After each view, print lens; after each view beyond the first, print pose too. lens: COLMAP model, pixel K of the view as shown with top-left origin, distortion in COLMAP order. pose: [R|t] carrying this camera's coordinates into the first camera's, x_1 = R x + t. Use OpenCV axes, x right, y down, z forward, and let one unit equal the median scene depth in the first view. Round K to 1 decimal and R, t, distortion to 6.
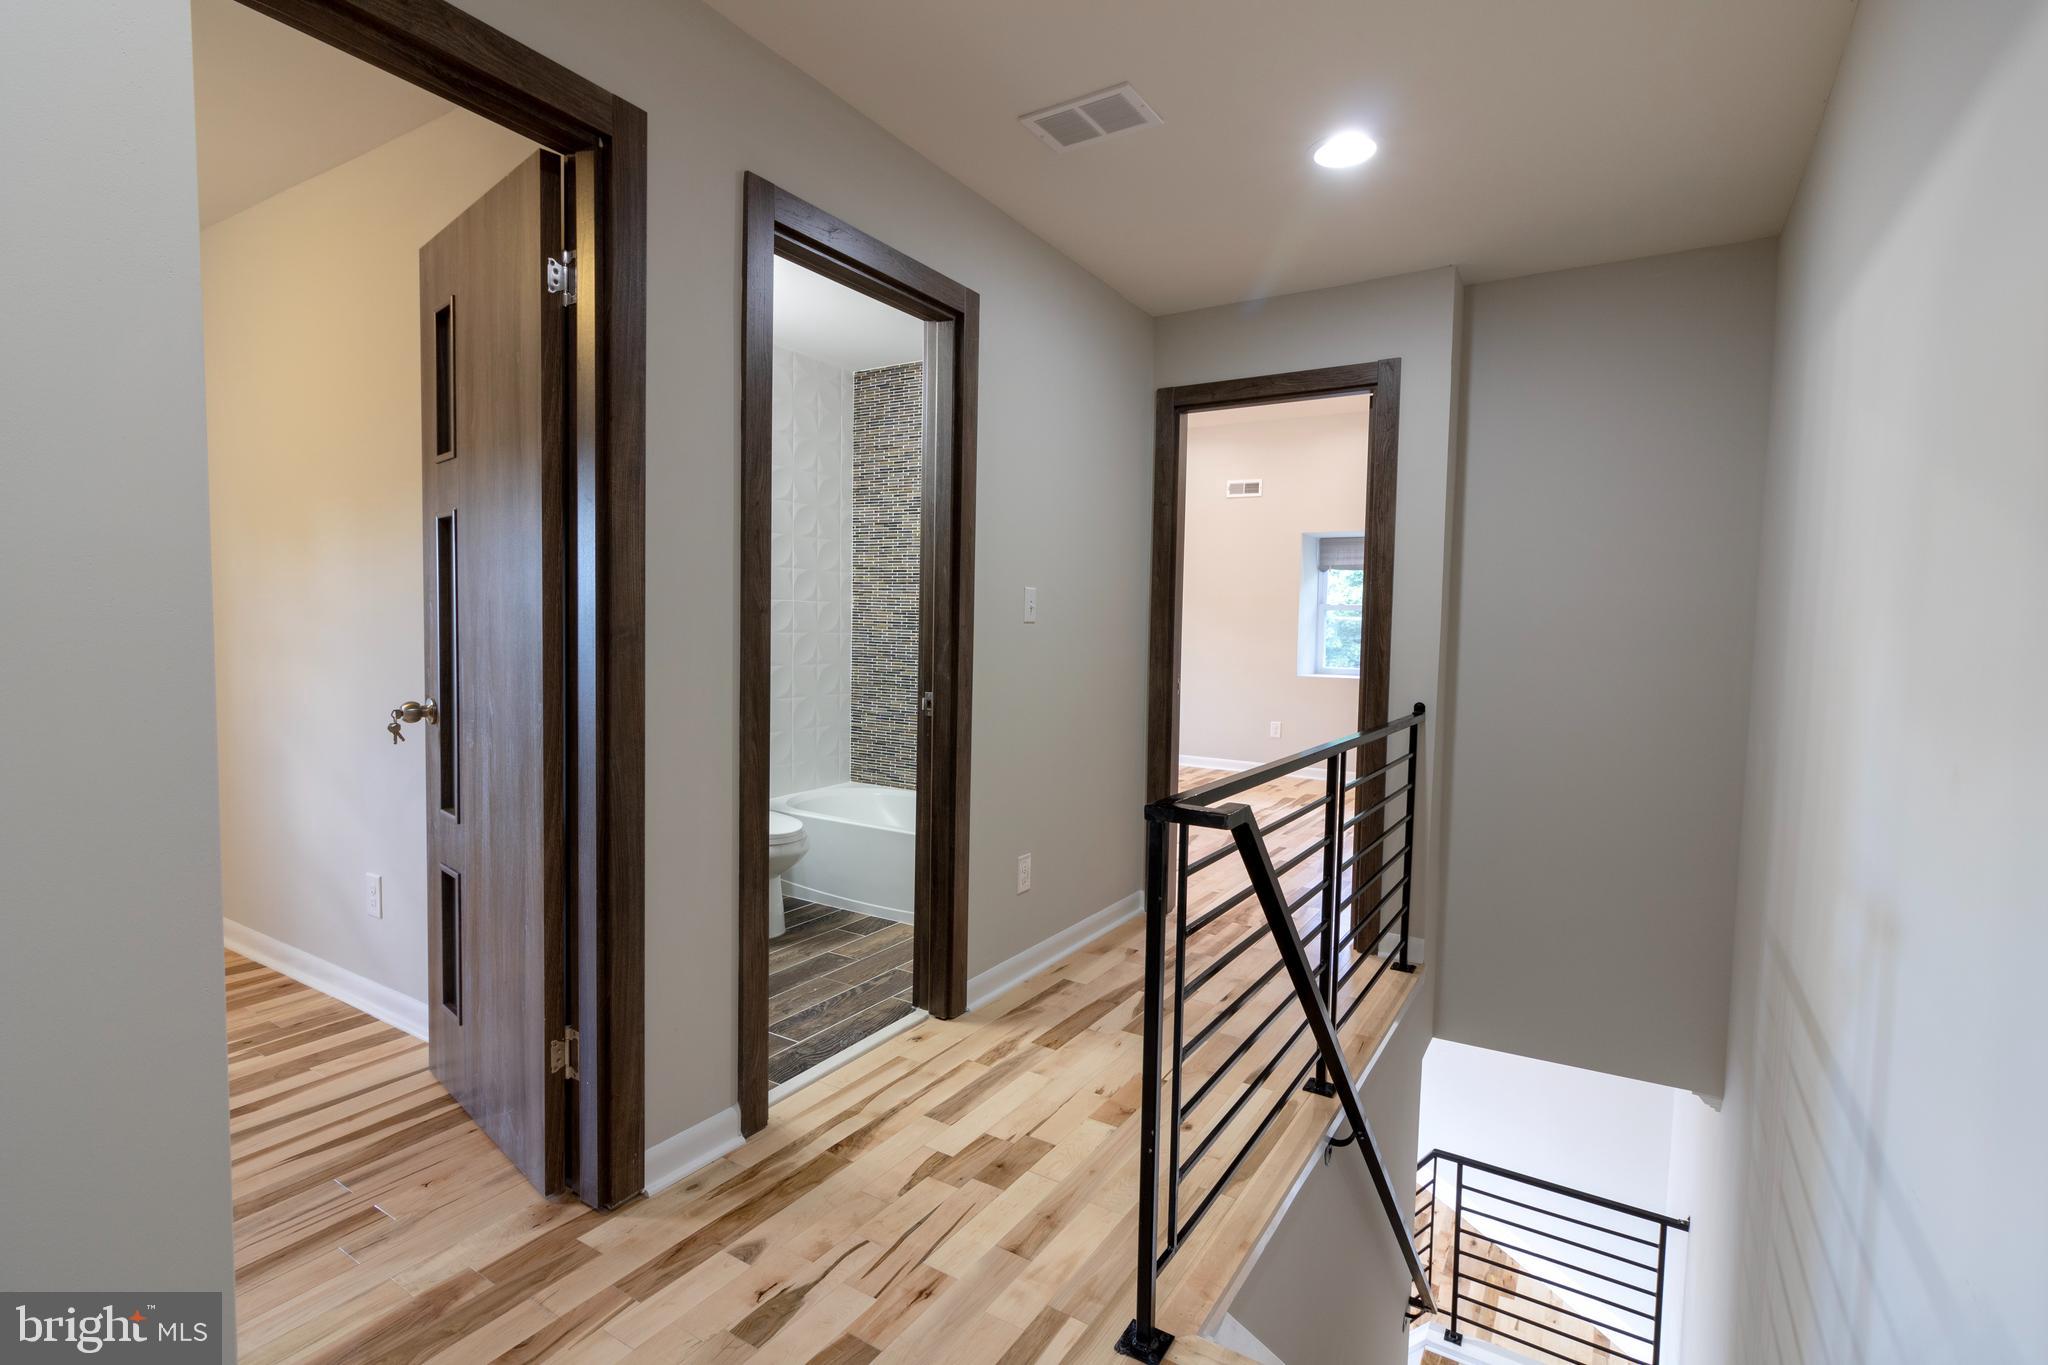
lens RADIAL K [[954.7, 0, 1024.0], [0, 954.7, 682.5], [0, 0, 1]] dist [0.018253, -0.014318]
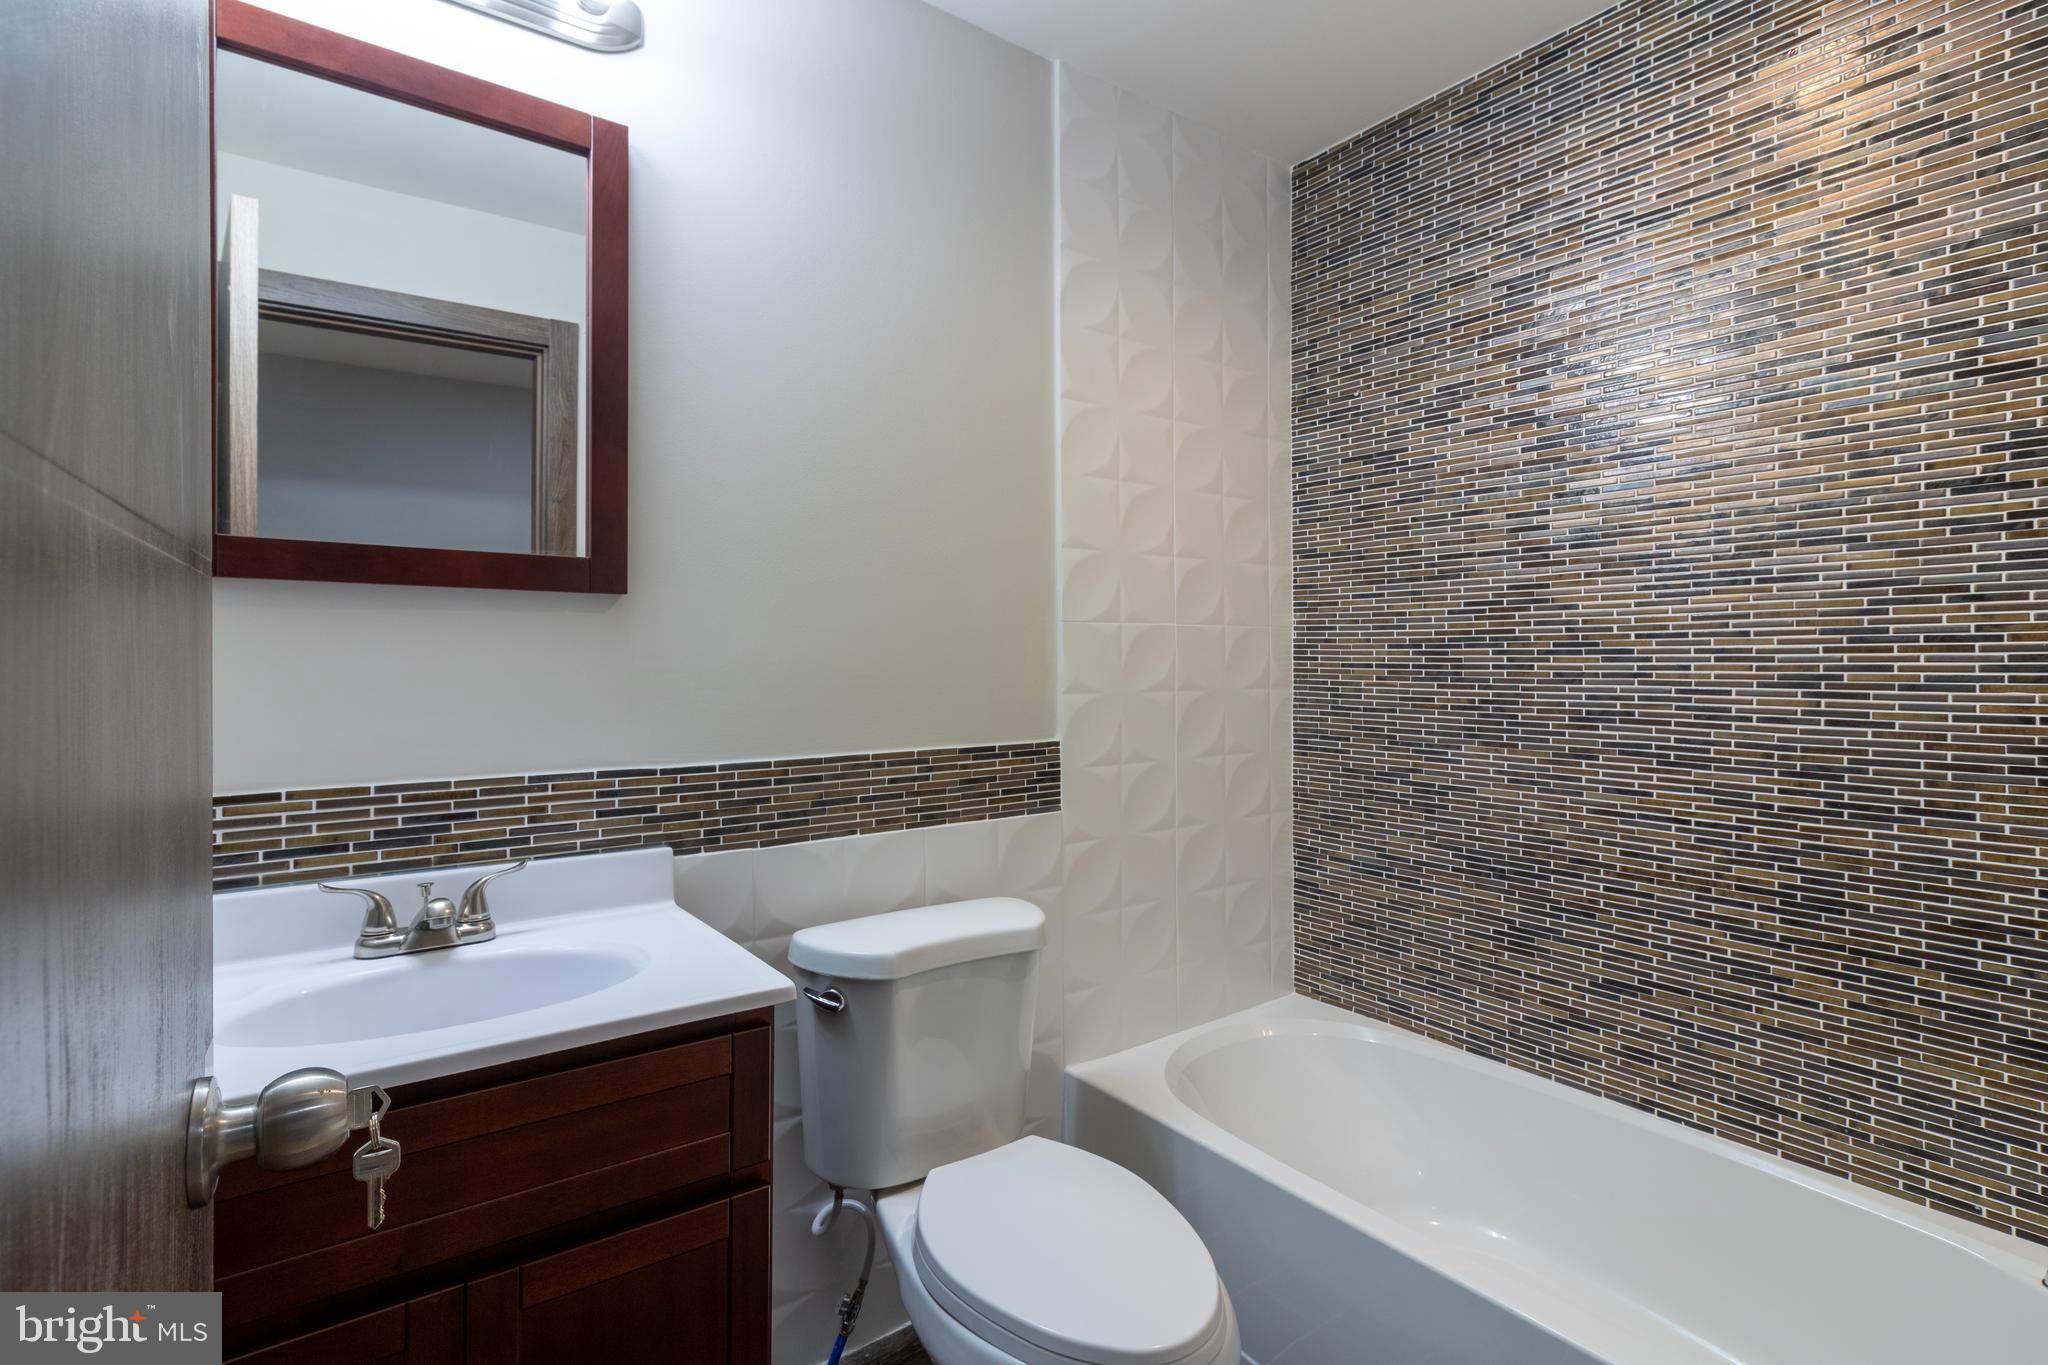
lens RADIAL K [[954.7, 0, 1024.0], [0, 954.7, 682.5], [0, 0, 1]] dist [0.018253, -0.014318]
pose [[0.930995, -0.017453, -0.364615, -0.130499], [0.003282, 0.999216, -0.039449, -0.036377], [0.365018, 0.035530, 0.930322, 0.495256]]
